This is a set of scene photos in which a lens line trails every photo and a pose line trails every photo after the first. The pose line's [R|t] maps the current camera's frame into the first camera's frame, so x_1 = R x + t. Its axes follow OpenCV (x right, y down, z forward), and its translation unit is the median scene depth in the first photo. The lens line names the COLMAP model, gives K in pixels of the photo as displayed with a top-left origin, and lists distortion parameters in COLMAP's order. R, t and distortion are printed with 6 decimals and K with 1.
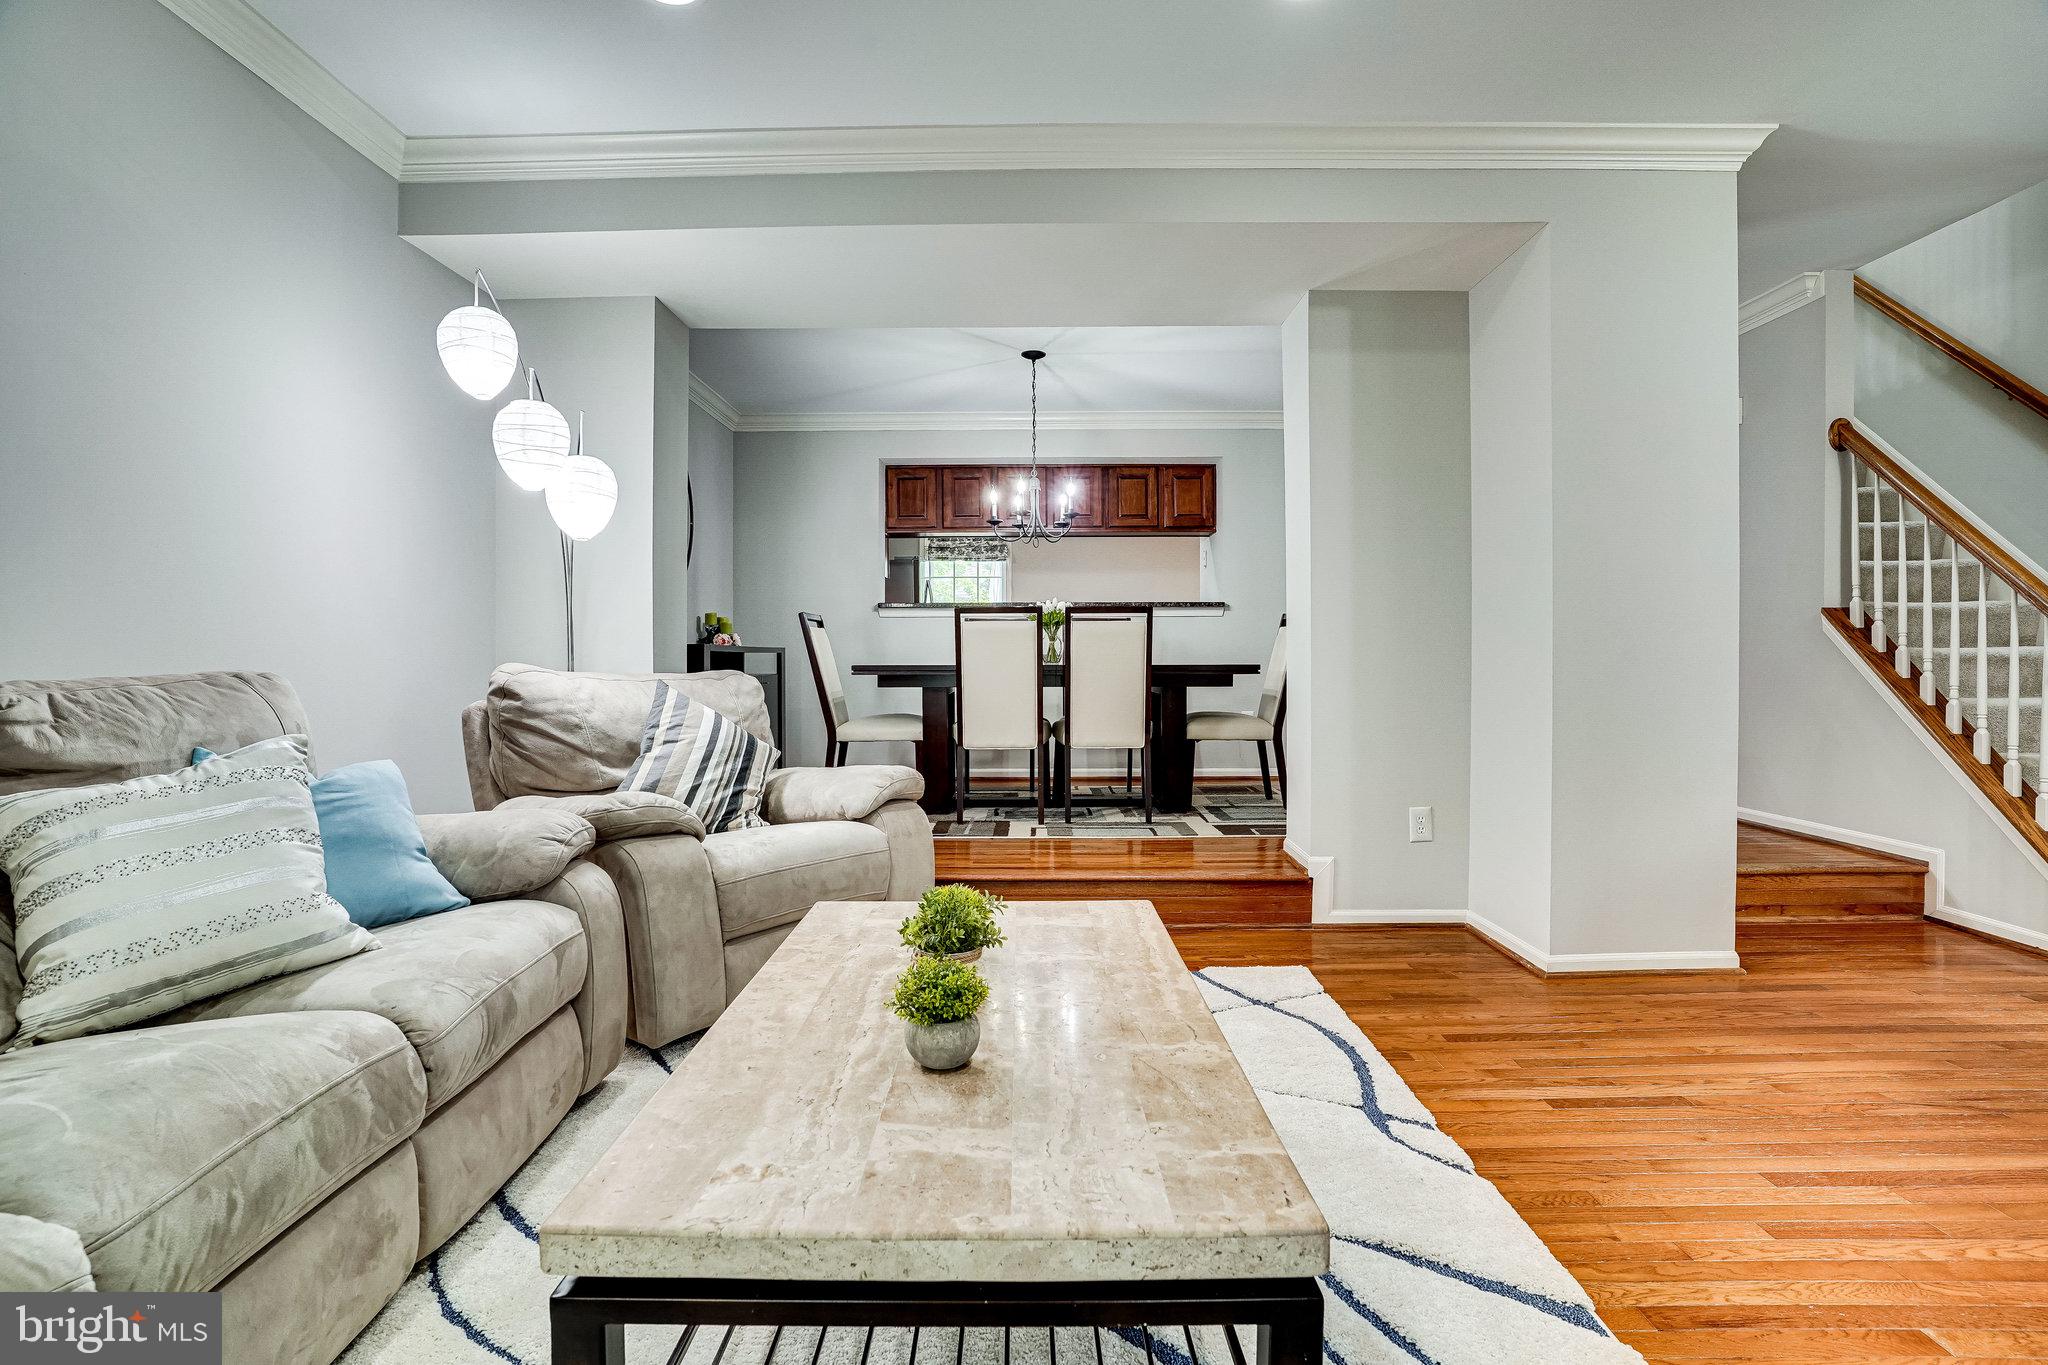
lens RADIAL K [[1009.8, 0, 1029.5], [0, 1009.8, 678.7], [0, 0, 1]] dist [-0.078526, 0.037469]
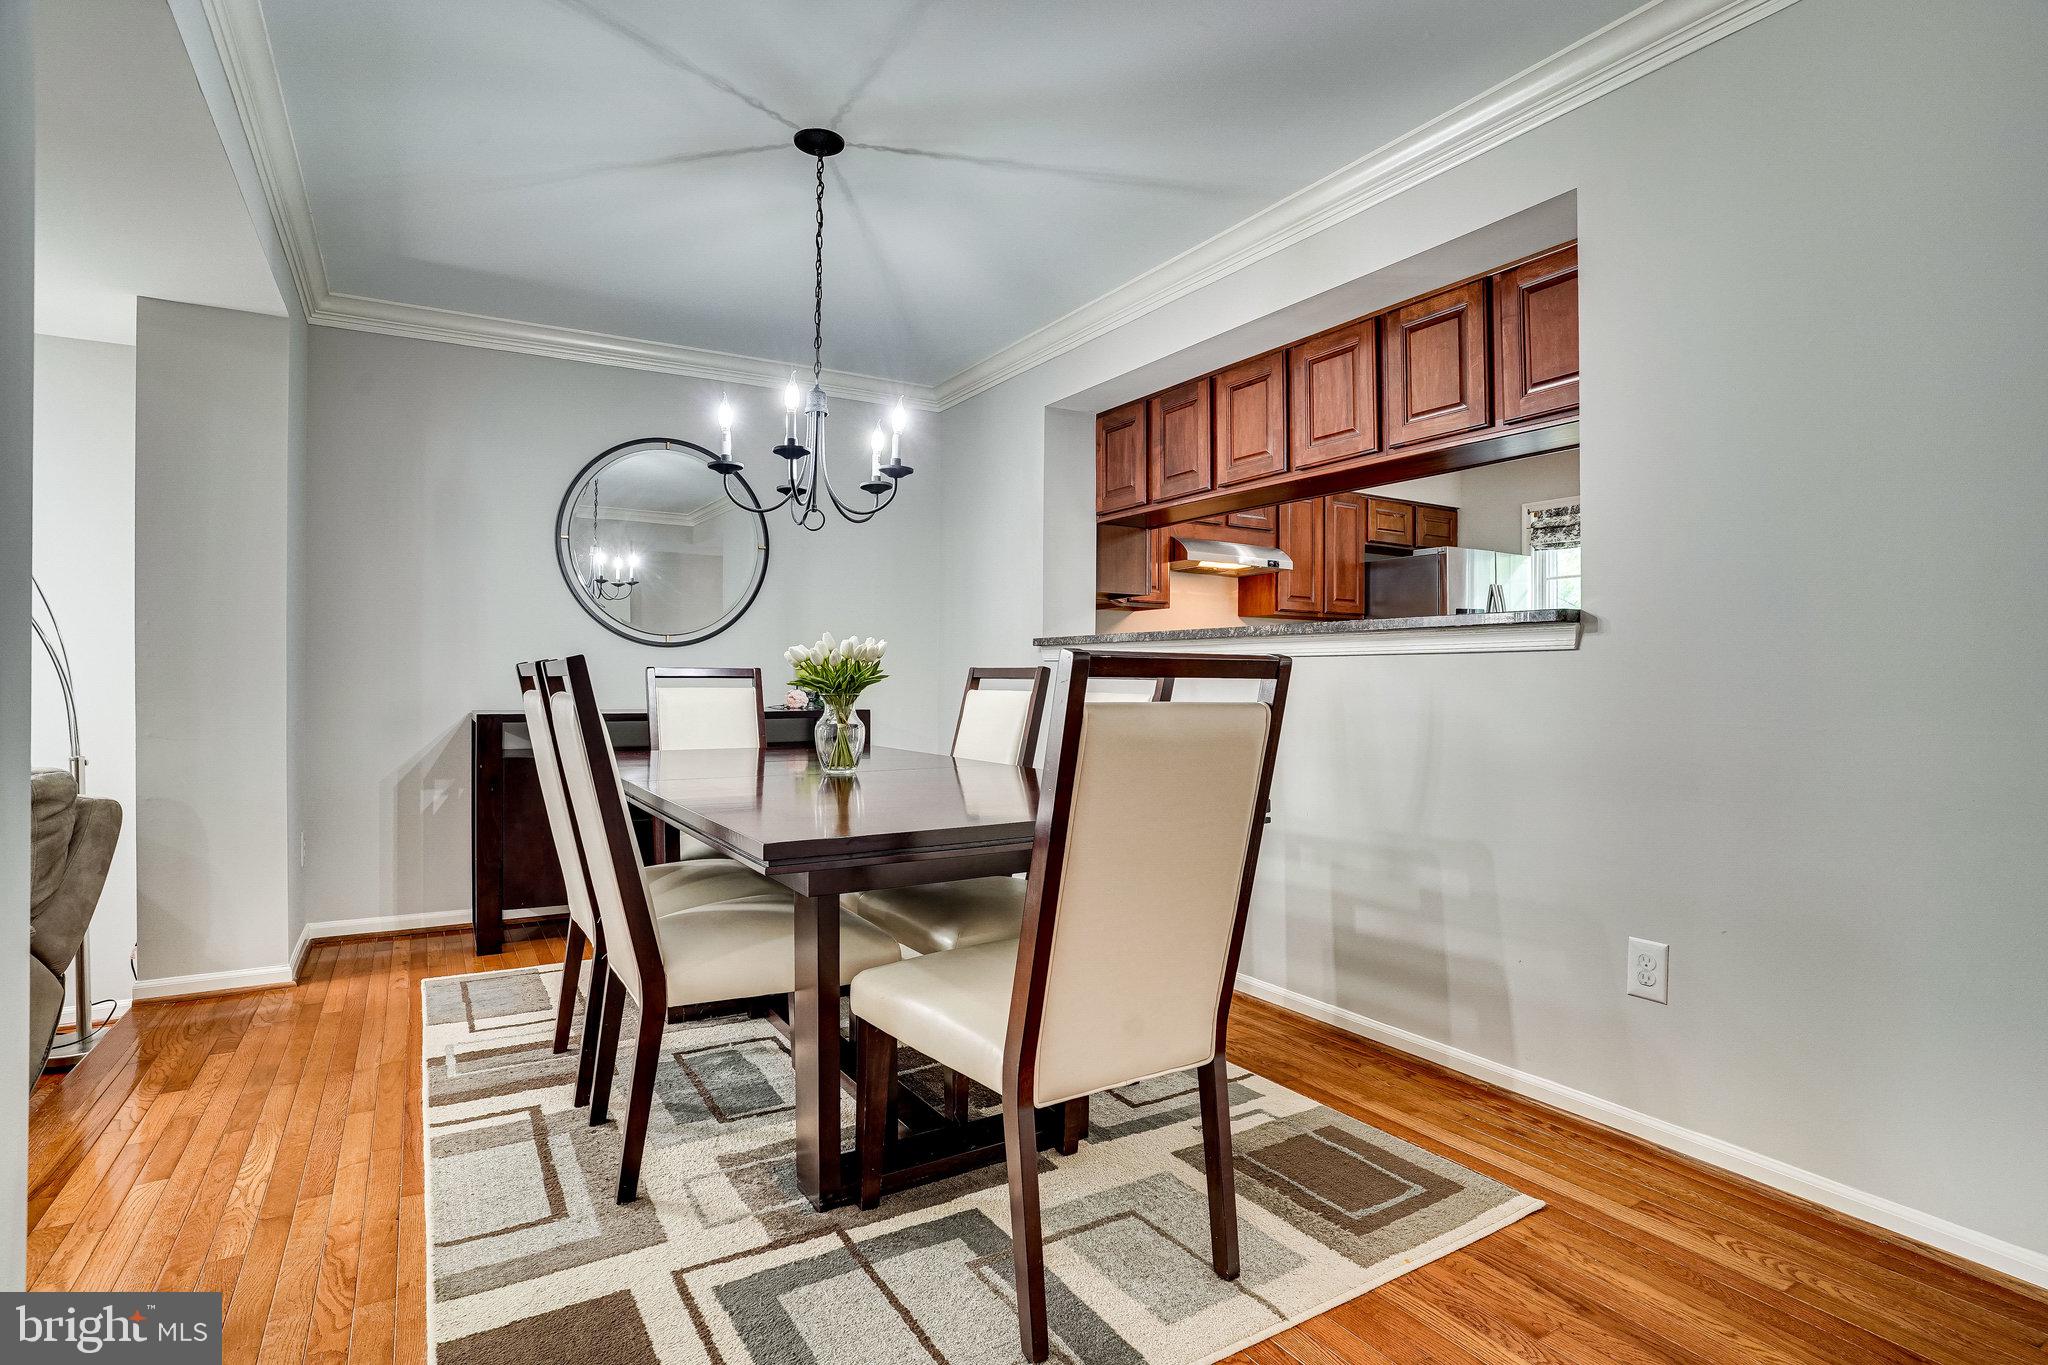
lens RADIAL K [[1003.4, 0, 1027.3], [0, 1003.4, 661.3], [0, 0, 1]] dist [-0.073814, 0.035469]
pose [[0.525702, -0.003599, -0.850661, 0.677108], [-0.025516, 0.999474, -0.019997, -0.084195], [0.850286, 0.032218, 0.525334, 1.203193]]
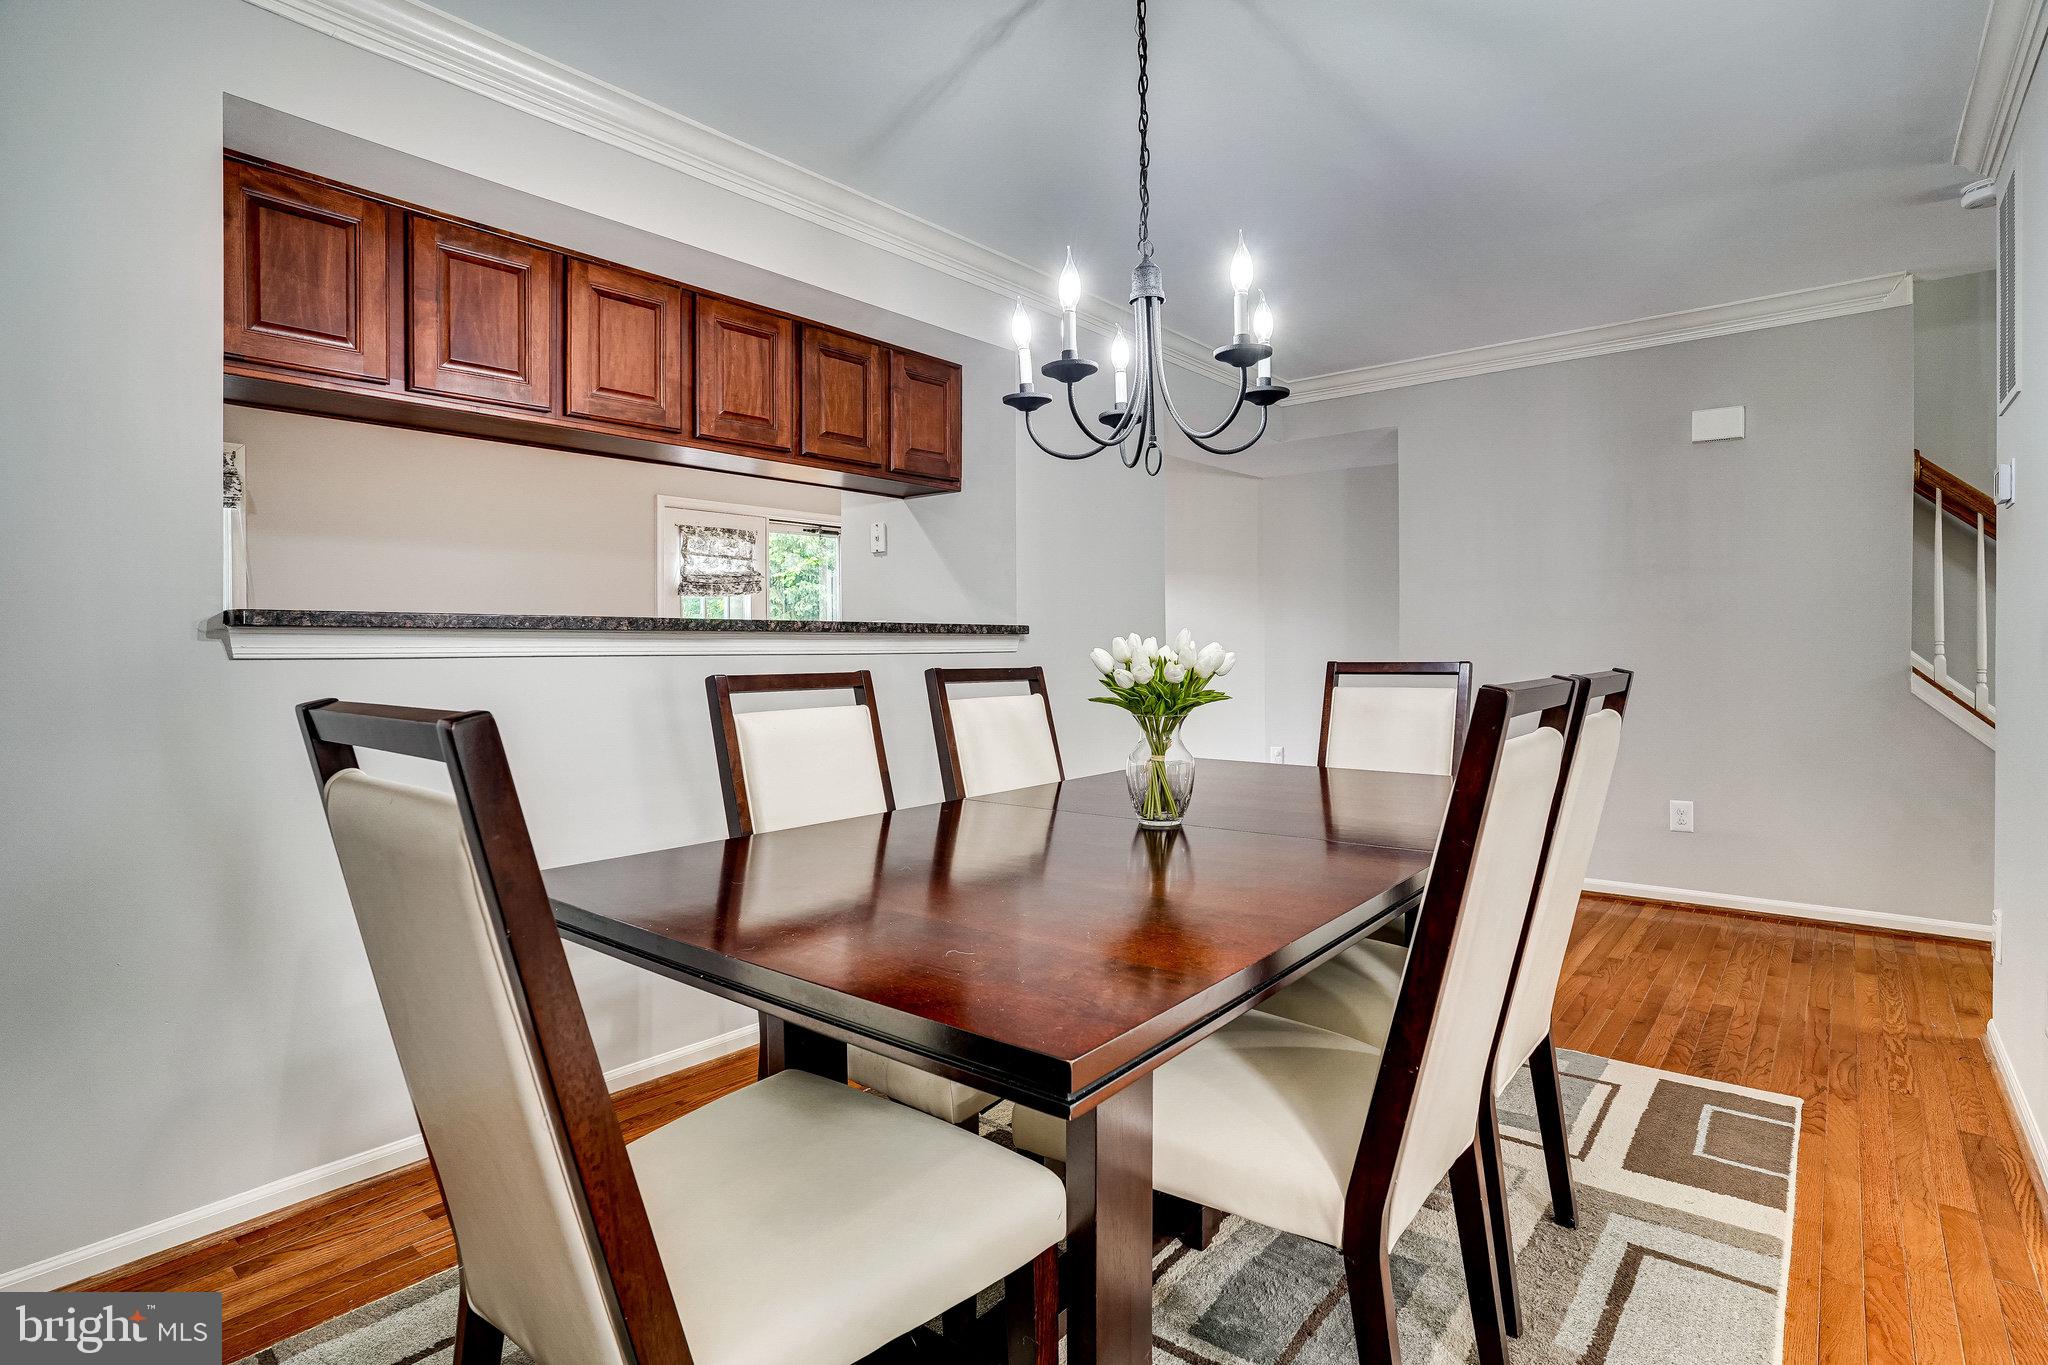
lens RADIAL K [[1003.4, 0, 1027.3], [0, 1003.4, 661.3], [0, 0, 1]] dist [-0.073814, 0.035469]
pose [[0.641483, -0.011401, 0.767052, -0.381335], [0.020849, 0.999779, -0.002576, -0.100269], [-0.766854, 0.017645, 0.641579, 1.189800]]
